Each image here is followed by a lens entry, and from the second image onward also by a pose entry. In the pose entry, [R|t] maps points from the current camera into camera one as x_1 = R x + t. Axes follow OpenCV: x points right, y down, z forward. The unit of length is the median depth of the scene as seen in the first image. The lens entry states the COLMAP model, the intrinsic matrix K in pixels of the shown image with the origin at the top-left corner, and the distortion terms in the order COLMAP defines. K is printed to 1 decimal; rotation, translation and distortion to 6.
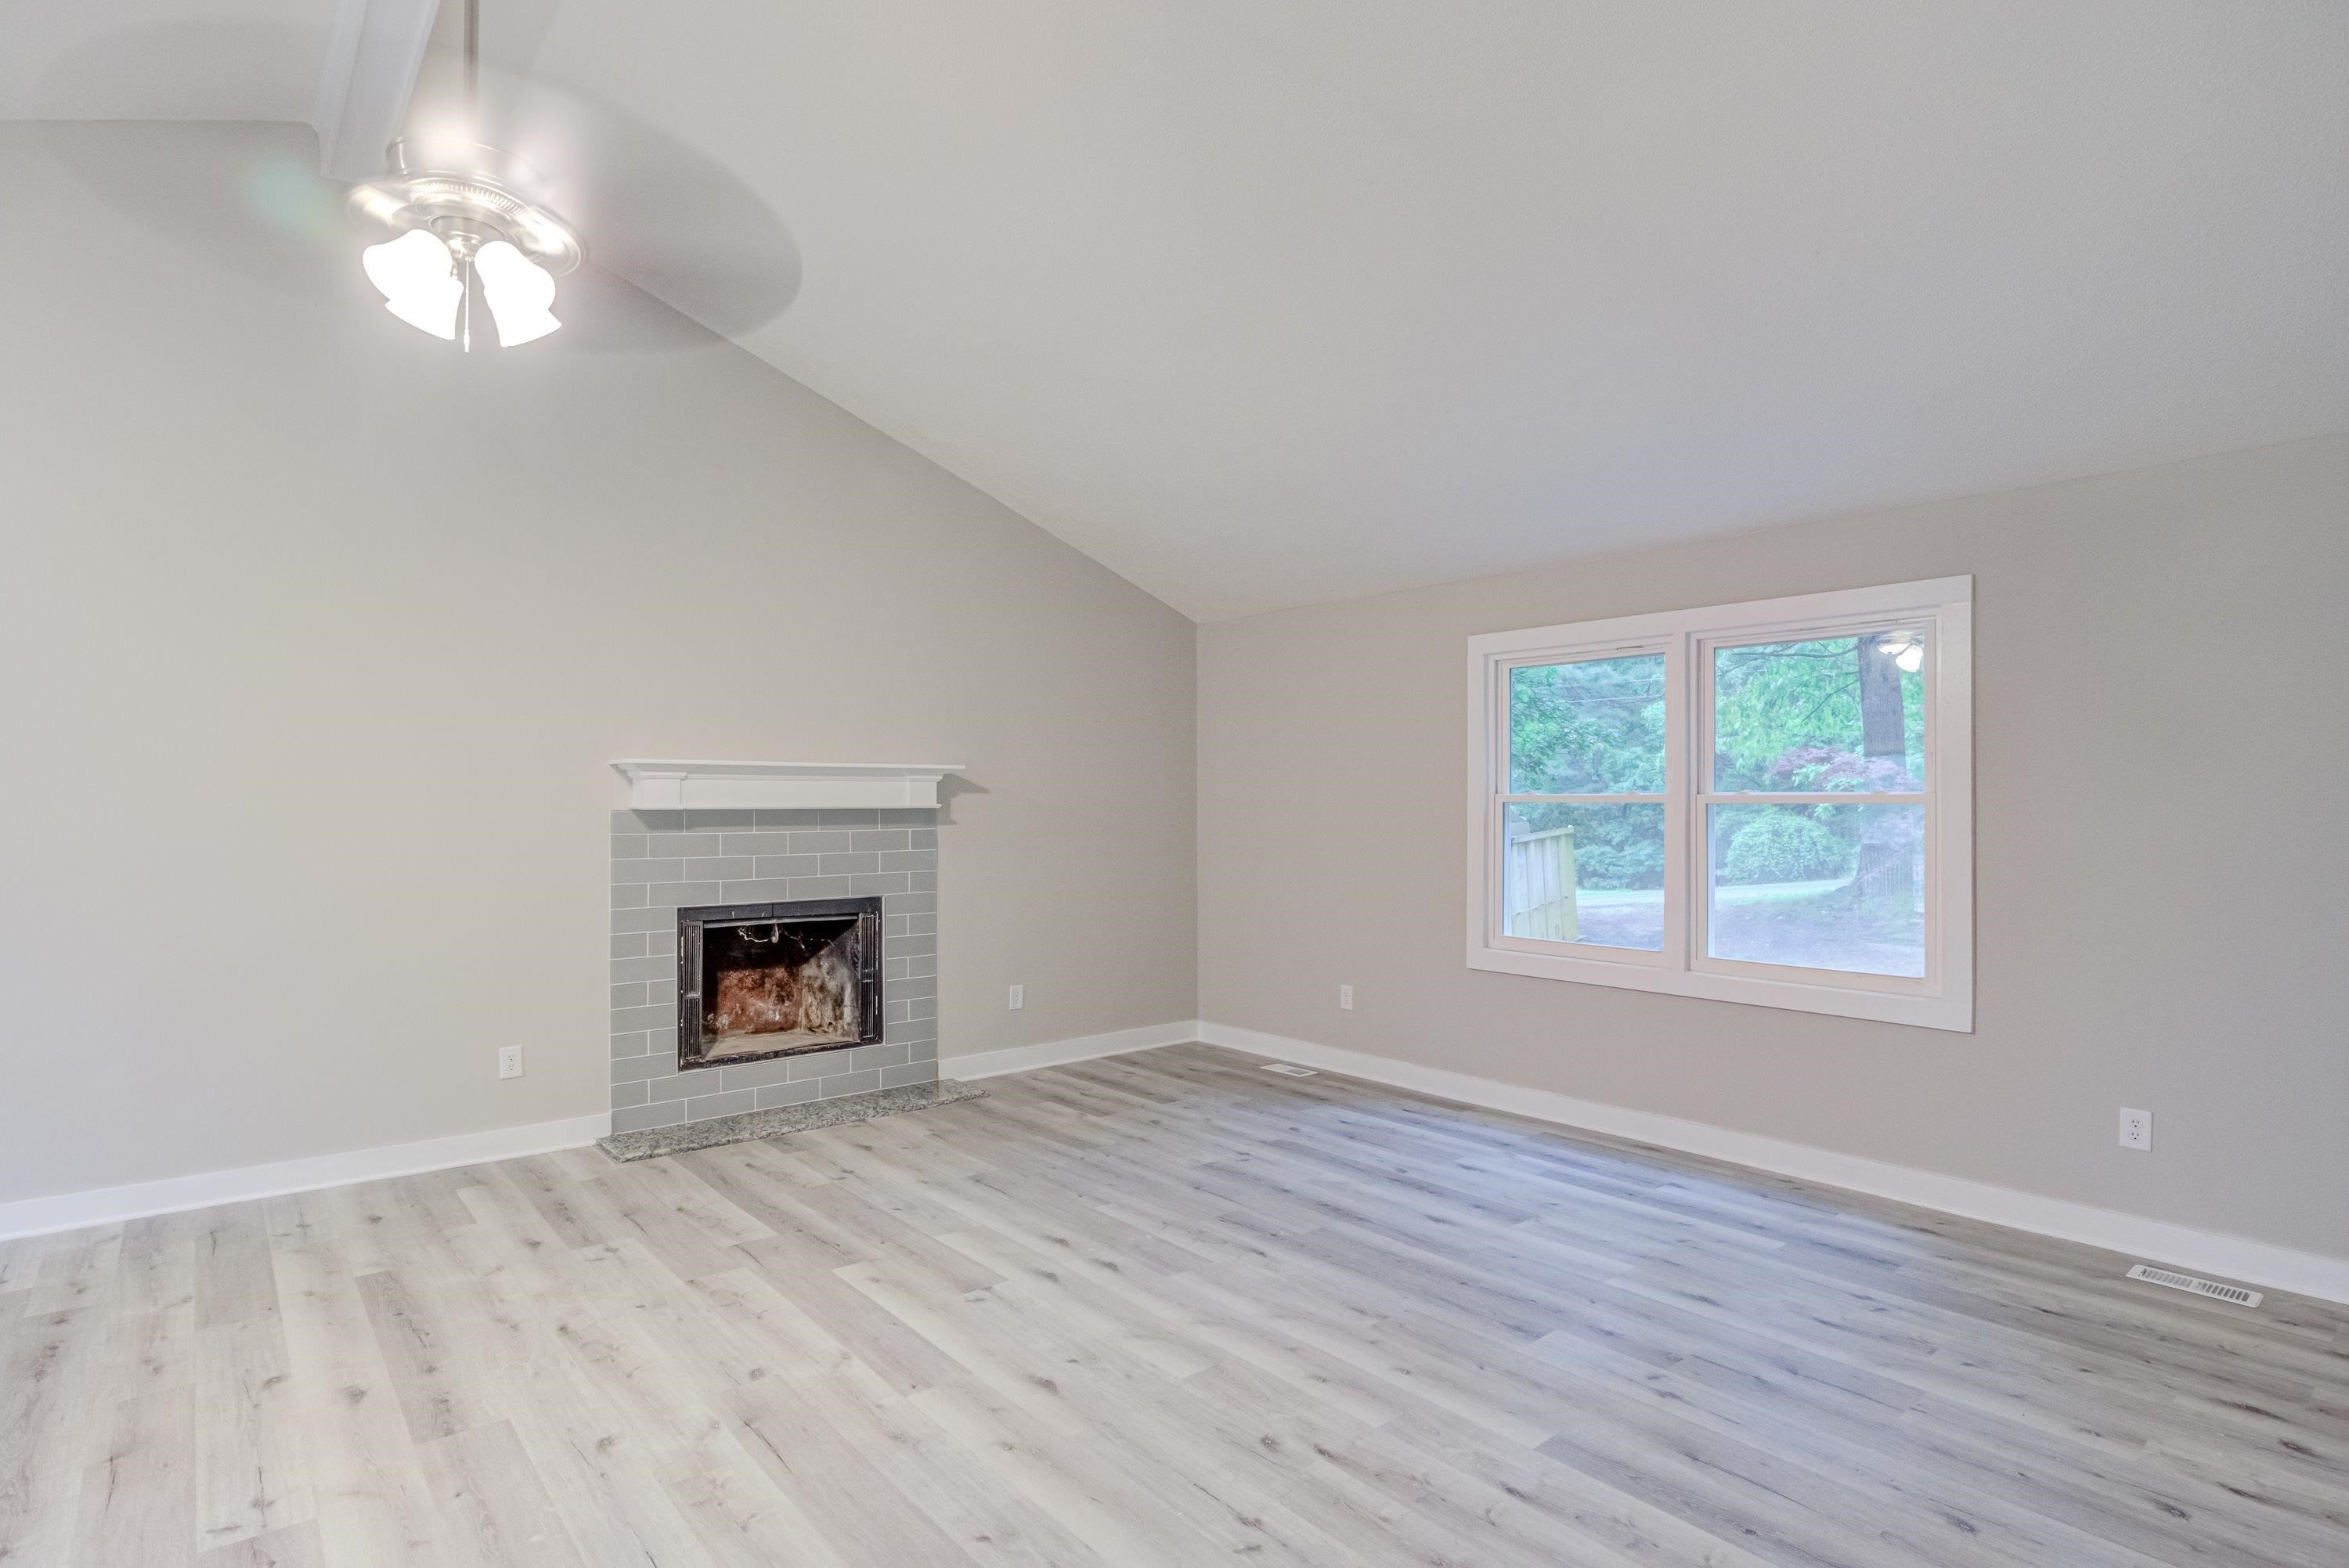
lens RADIAL K [[1192.5, 0, 1183.5], [0, 1192.5, 804.8], [0, 0, 1]] dist [-0.033793, 0.015858]
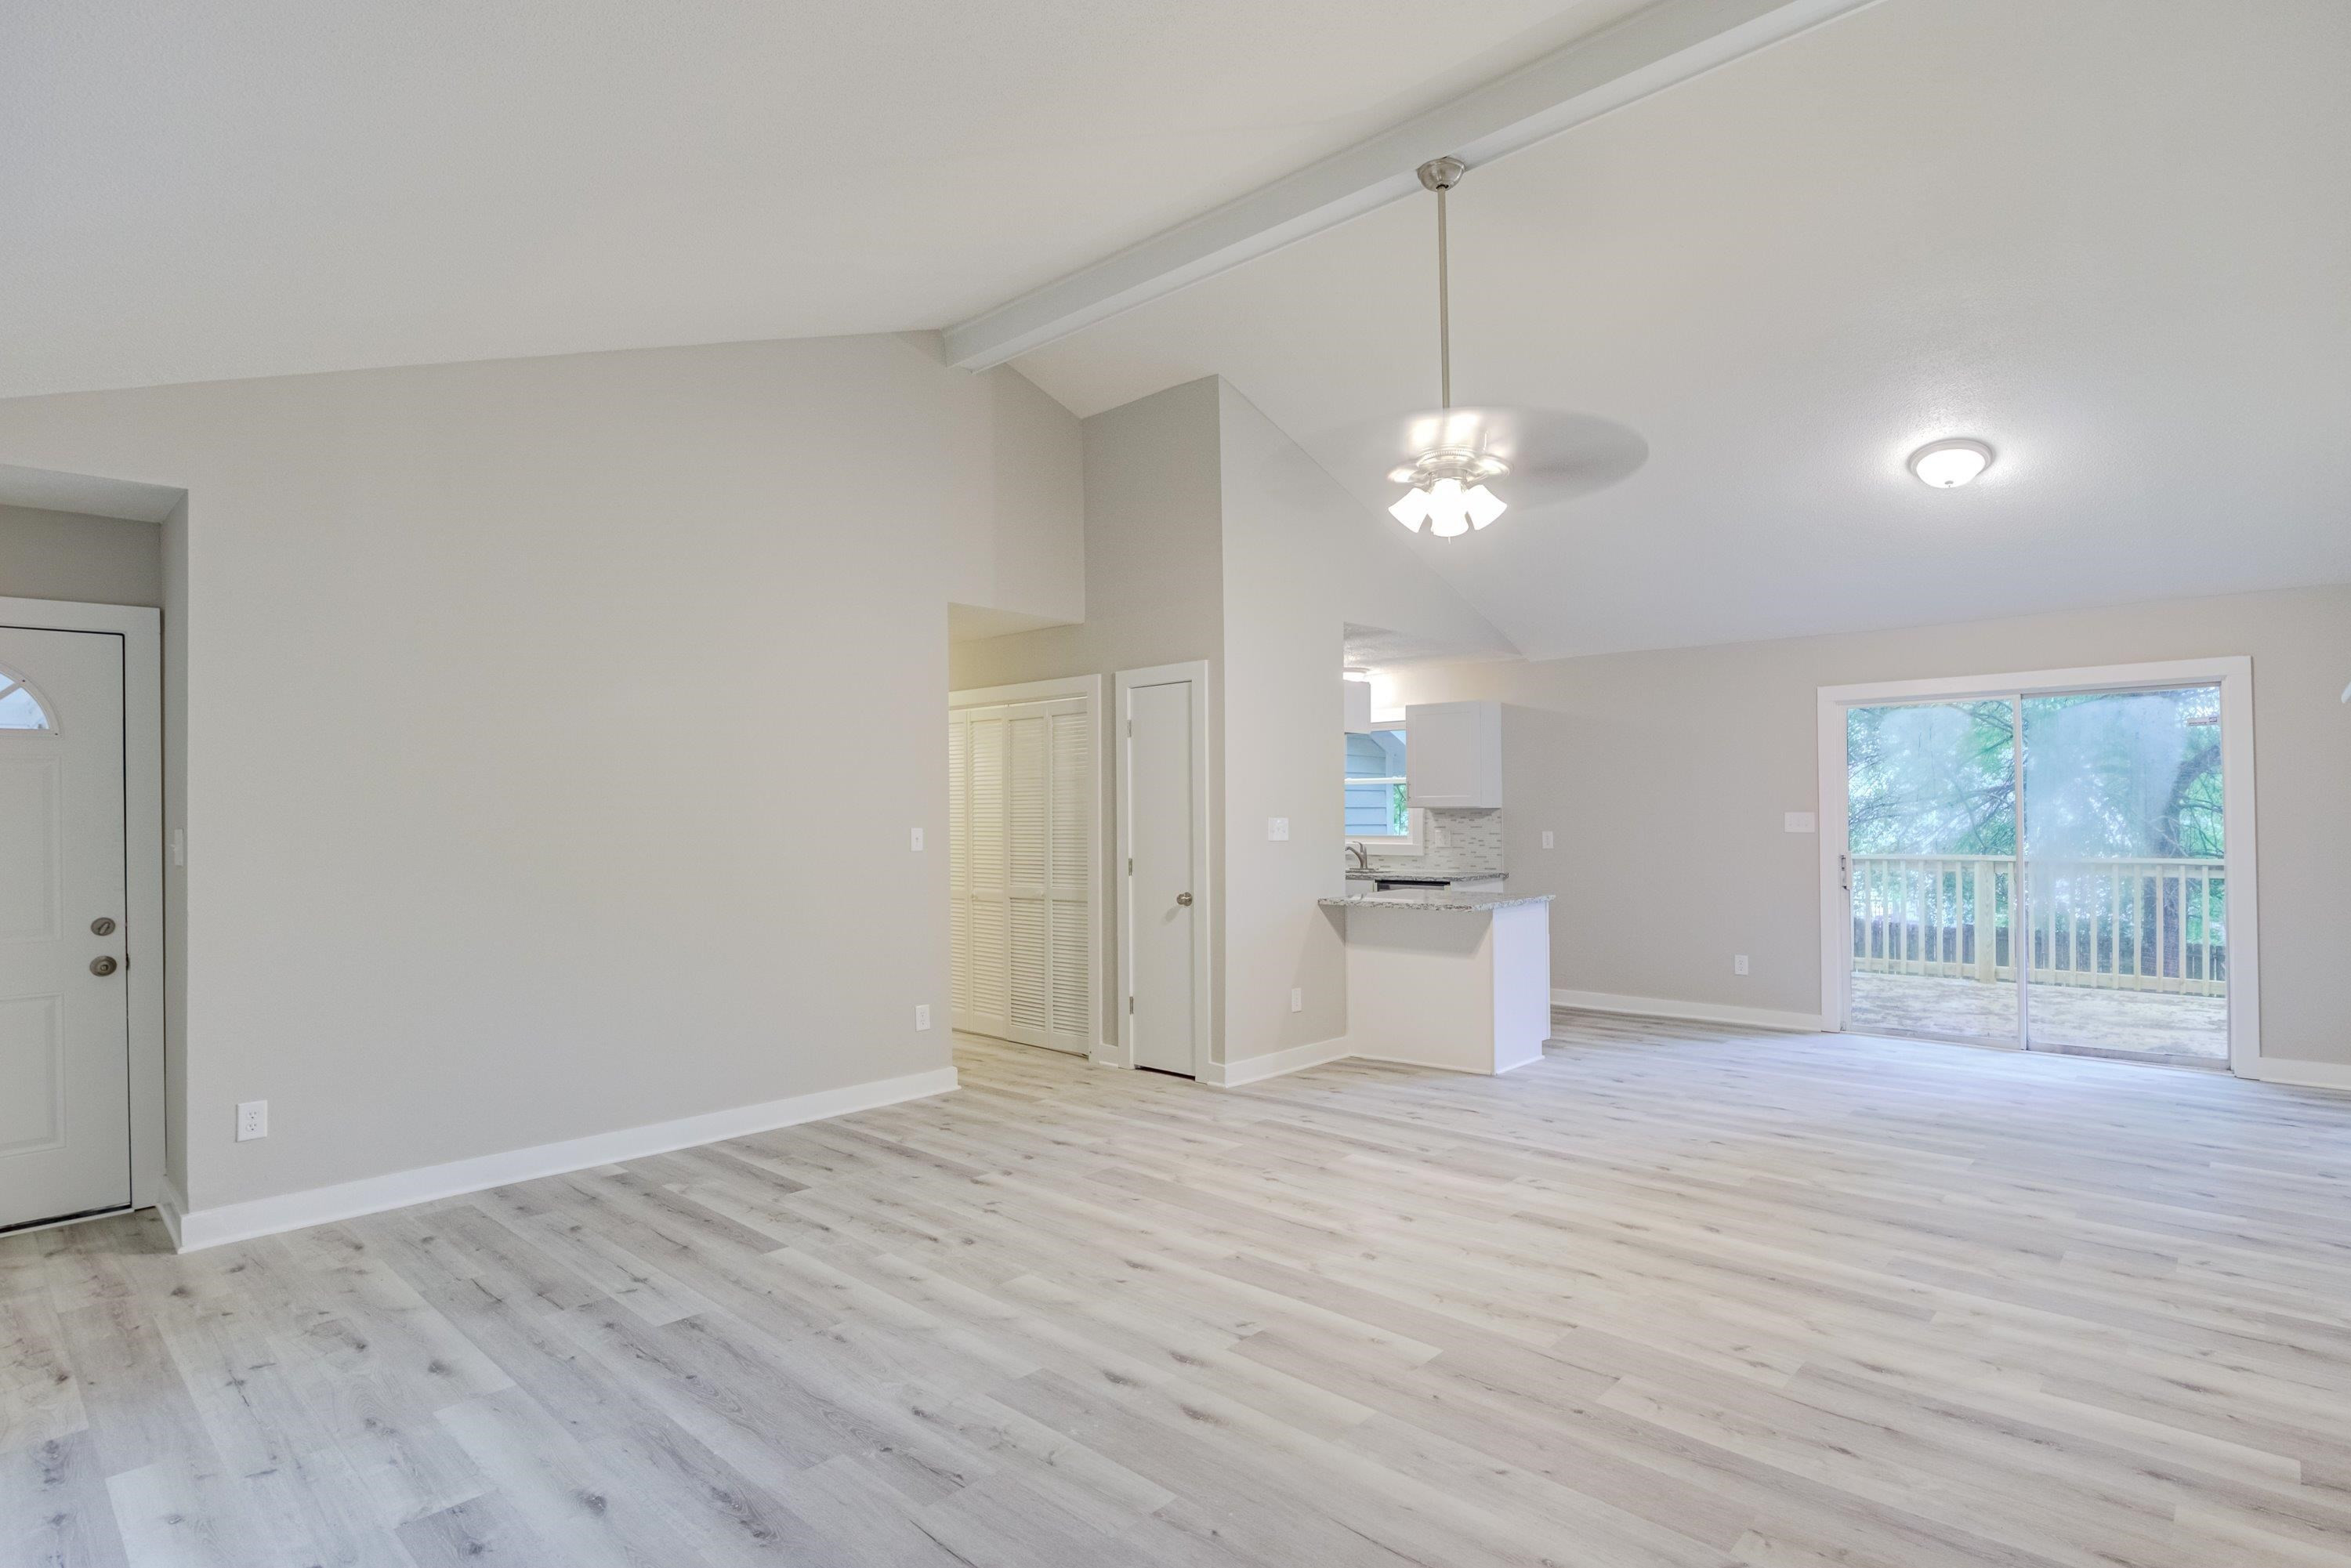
lens RADIAL K [[1193.6, 0, 1184.5], [0, 1193.6, 804.8], [0, 0, 1]] dist [-0.033793, 0.015858]
pose [[-0.992409, 0.010280, -0.122551, -0.010057], [0.010964, 0.999928, -0.004909, 0.003216], [0.122492, -0.006215, -0.992450, 1.363923]]
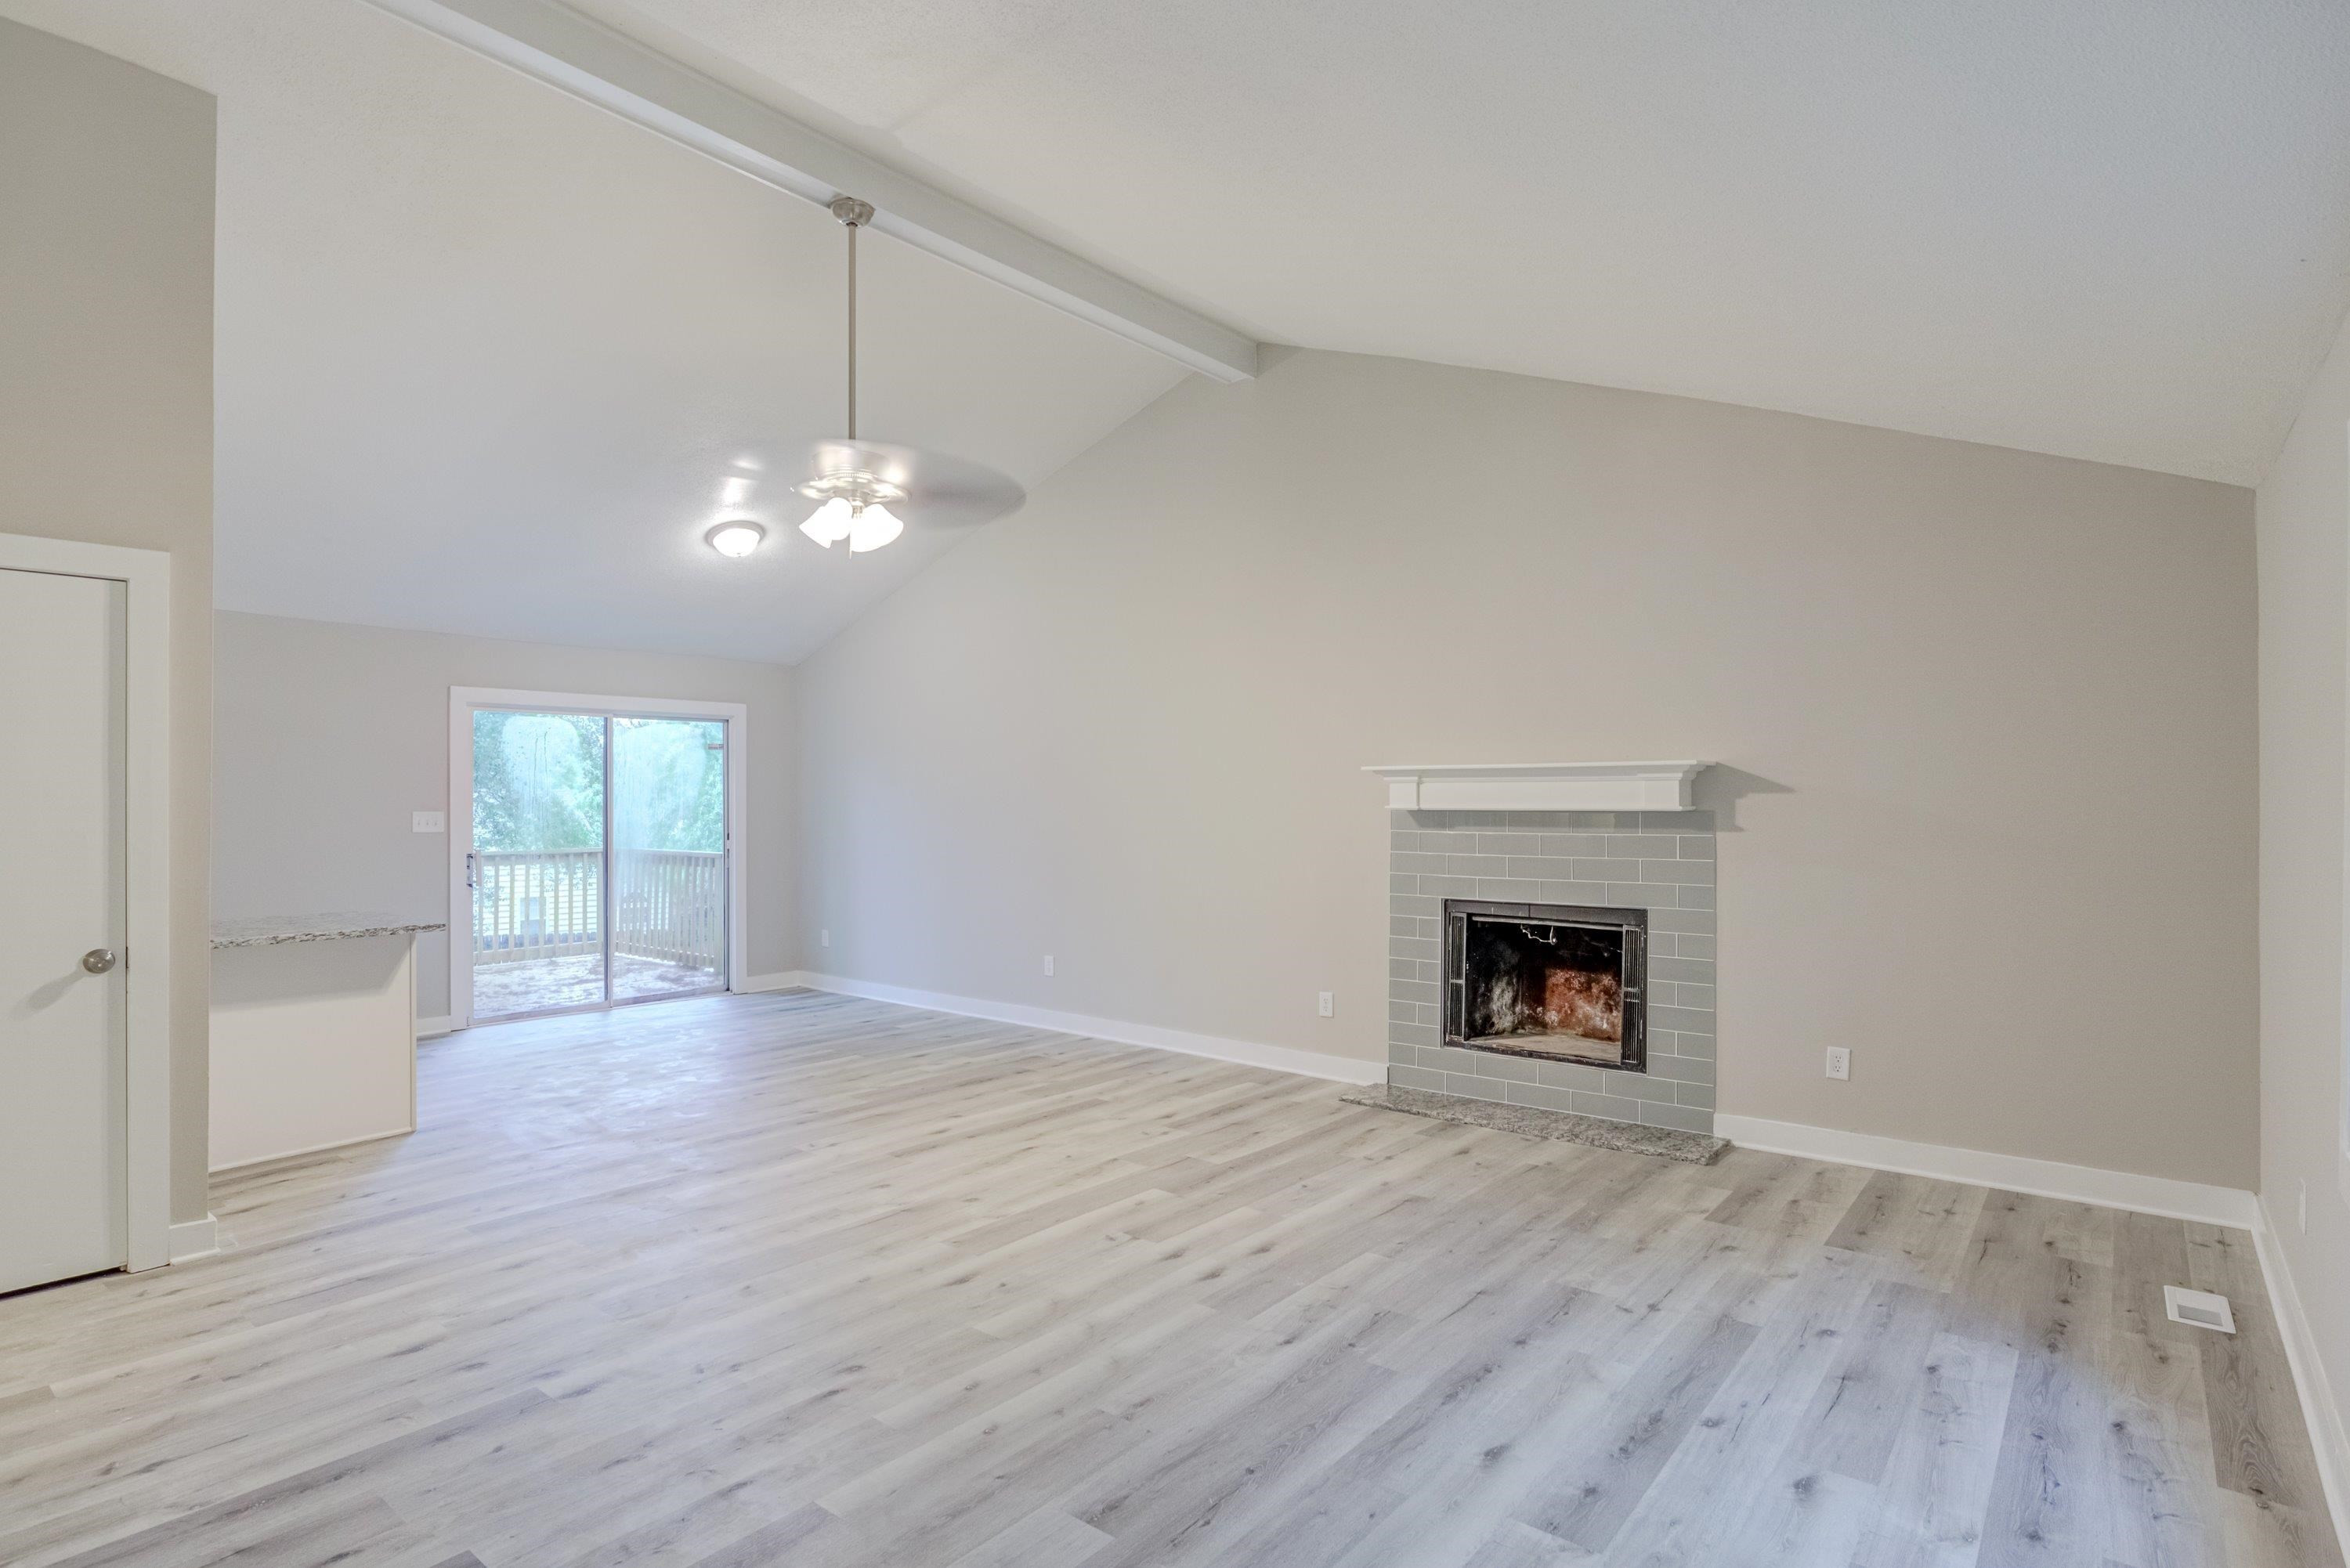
lens RADIAL K [[1193.1, 0, 1184.0], [0, 1193.1, 804.8], [0, 0, 1]] dist [-0.033793, 0.015858]
pose [[0.192015, 0.002427, -0.981389, 0.679127], [-0.002743, 0.999994, 0.001936, -0.002819], [0.981388, 0.002320, 0.192021, 0.595021]]
